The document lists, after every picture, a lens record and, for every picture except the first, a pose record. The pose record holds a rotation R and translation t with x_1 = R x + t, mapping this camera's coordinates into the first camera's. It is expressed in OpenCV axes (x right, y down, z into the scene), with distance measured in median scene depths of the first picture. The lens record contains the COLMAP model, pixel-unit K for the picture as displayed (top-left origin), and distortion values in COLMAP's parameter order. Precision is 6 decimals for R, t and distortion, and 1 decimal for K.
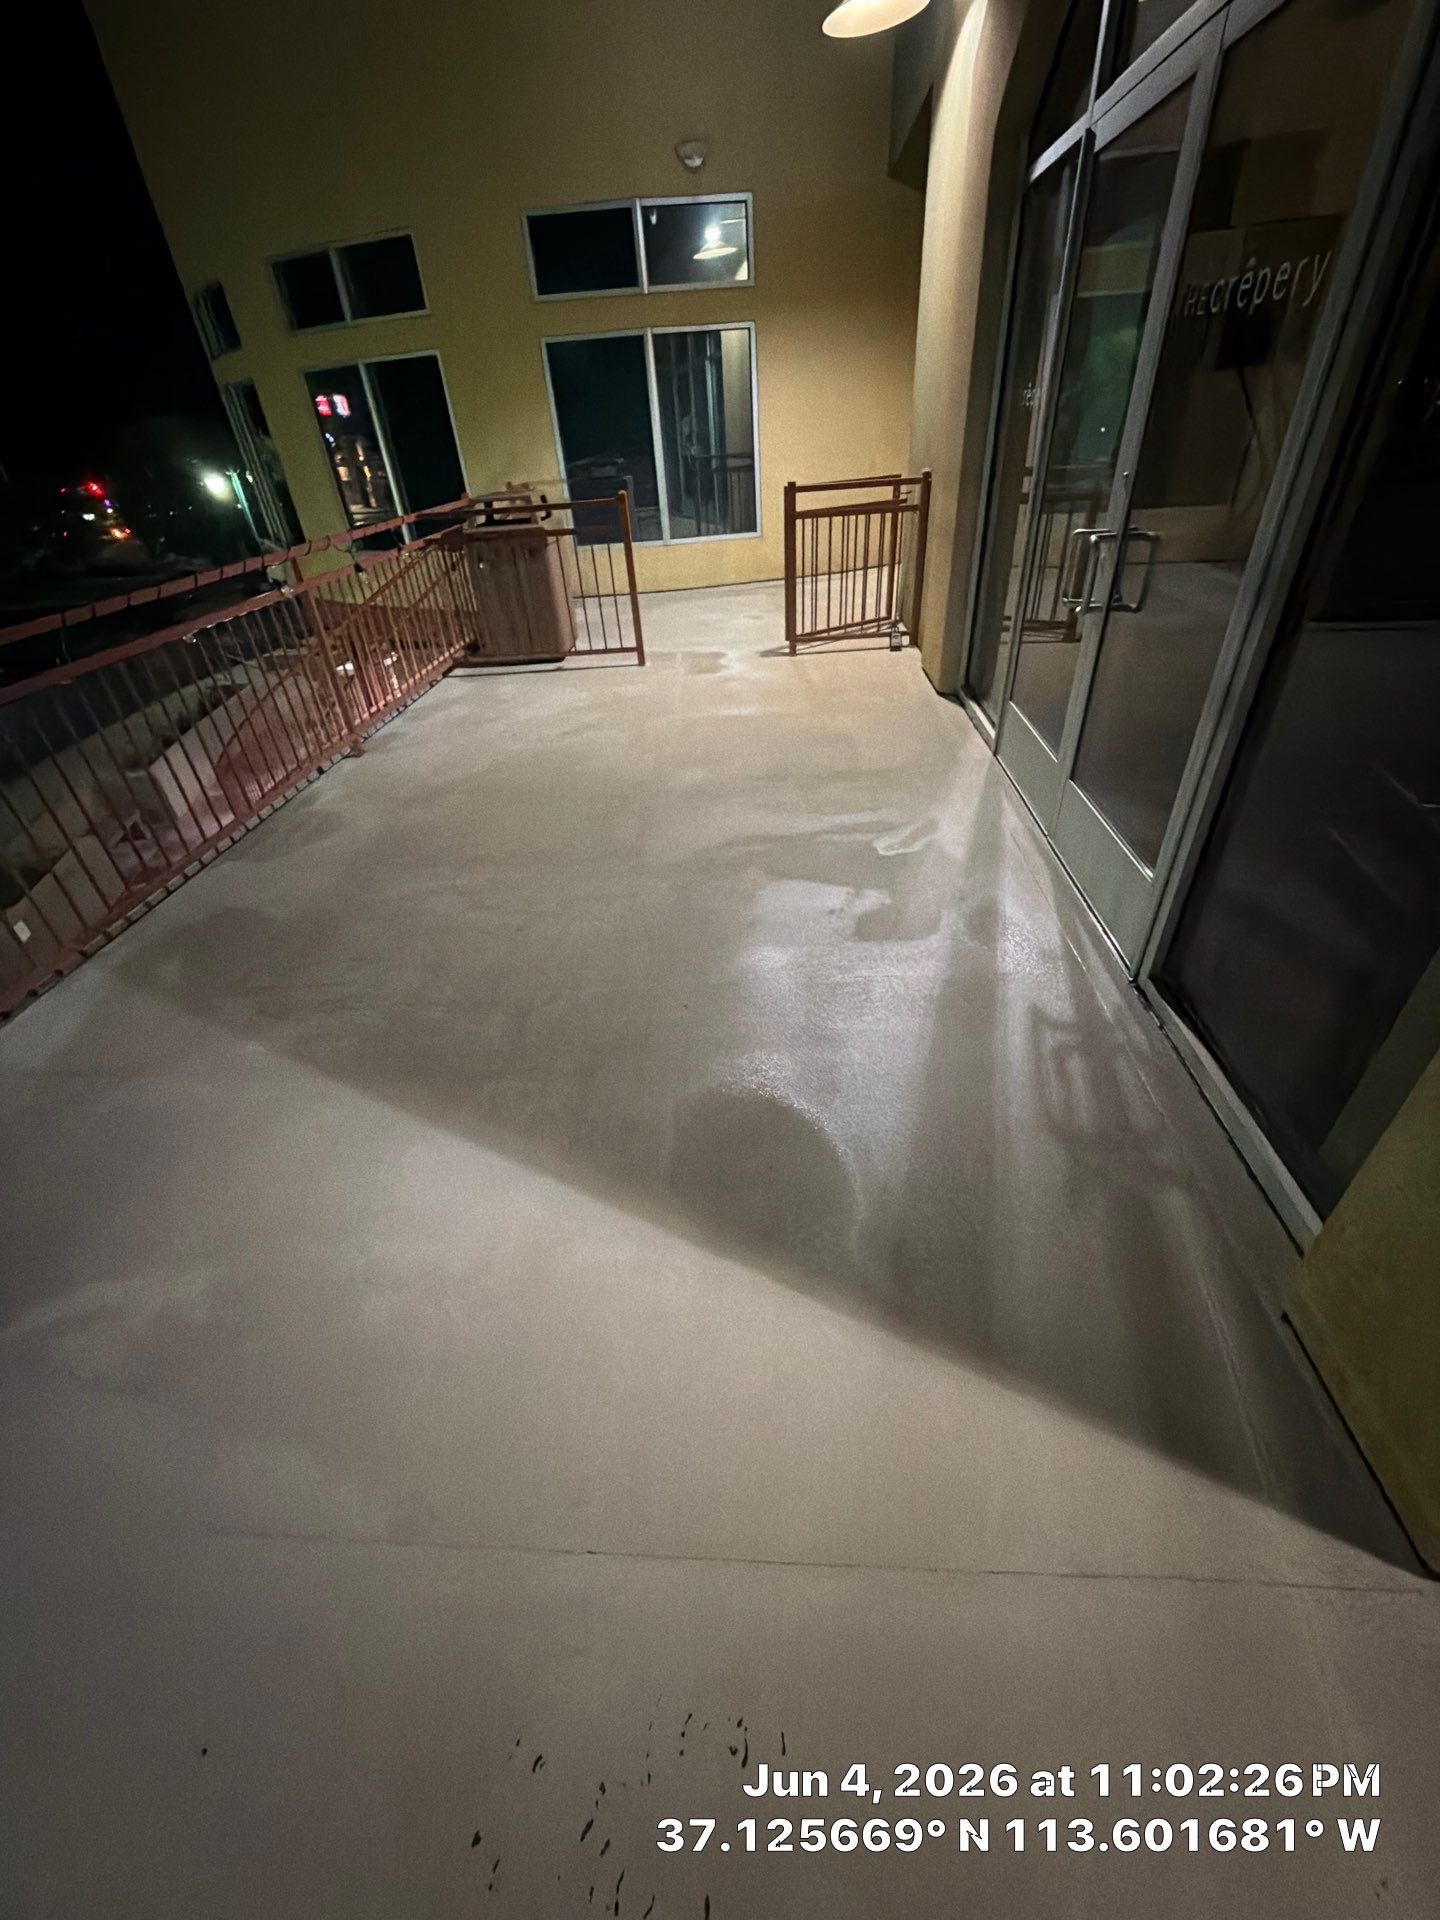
lens RADIAL K [[767.1, 0, 720.5], [0, 767.1, 948.6], [0, 0, 1]] dist [-0.001527, -0.000177]
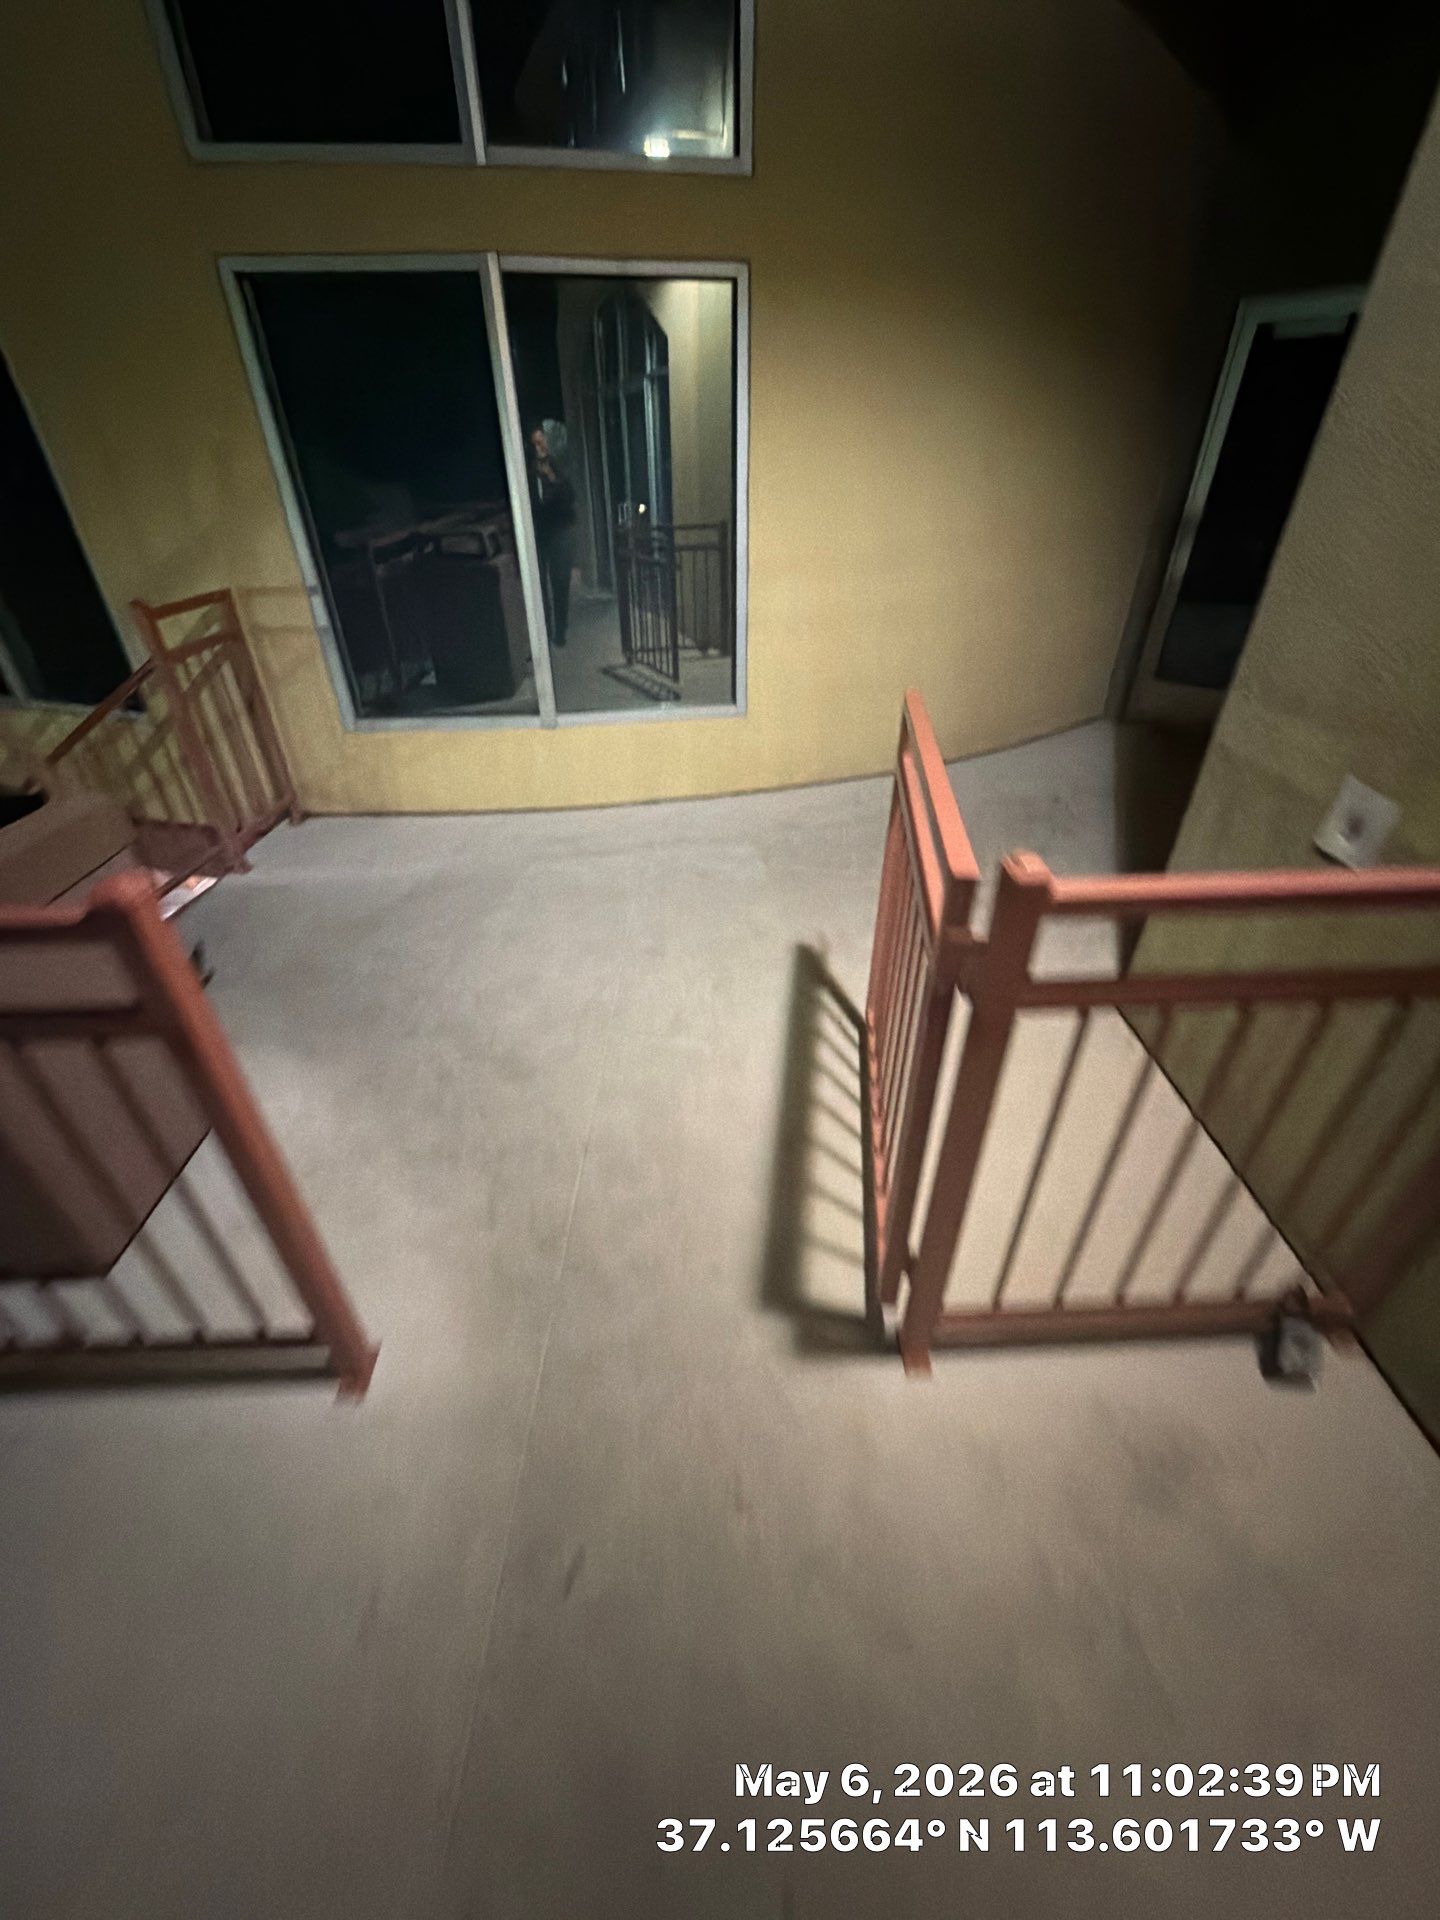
lens RADIAL K [[767.1, 0, 721.9], [0, 767.1, 964.2], [0, 0, 1]] dist [-0.001527, -0.000177]
pose [[0.996682, 0.013984, 0.080189, 0.002522], [-0.011936, 0.999592, -0.025957, -0.411262], [-0.080519, 0.024914, 0.996442, 0.578859]]
